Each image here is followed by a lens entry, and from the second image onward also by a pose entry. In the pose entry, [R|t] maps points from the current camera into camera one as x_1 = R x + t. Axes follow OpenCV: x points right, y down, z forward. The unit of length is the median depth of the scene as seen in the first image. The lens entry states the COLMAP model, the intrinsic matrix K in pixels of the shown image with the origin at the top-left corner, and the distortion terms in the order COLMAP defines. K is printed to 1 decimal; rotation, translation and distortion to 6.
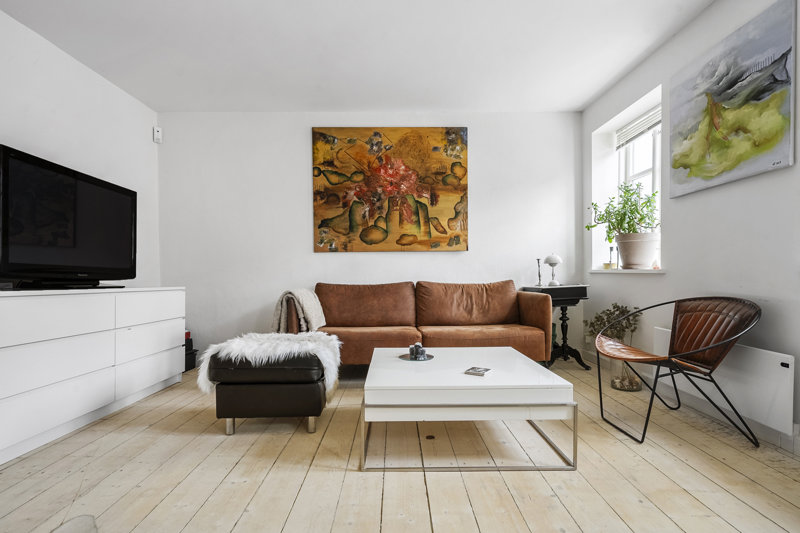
lens RADIAL K [[388.3, 0, 397.3], [0, 388.3, 283.8], [0, 0, 1]] dist [0.001161, 0.000260]
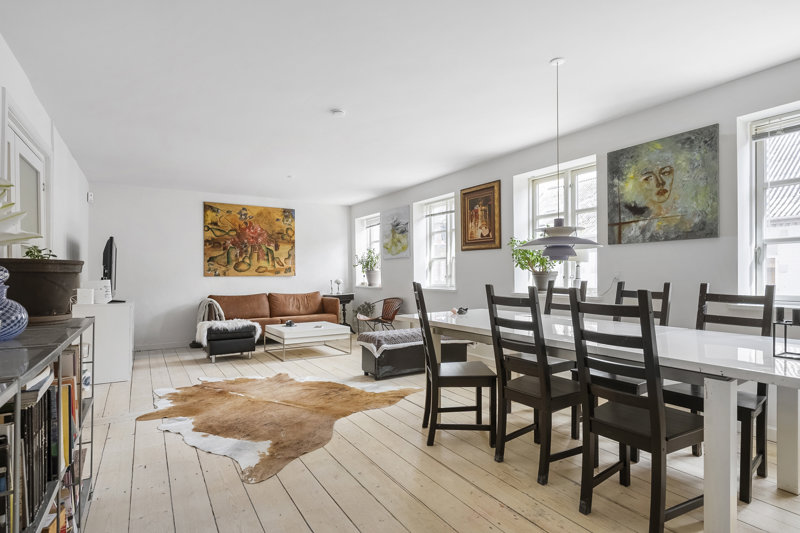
lens RADIAL K [[398.4, 0, 396.8], [0, 398.4, 275.2], [0, 0, 1]] dist [-0.000374, 0.000074]
pose [[0.847411, 0.003802, 0.530924, -0.420868], [0.014009, 0.999466, -0.029516, -0.025556], [-0.530753, 0.032450, 0.846905, -0.872318]]
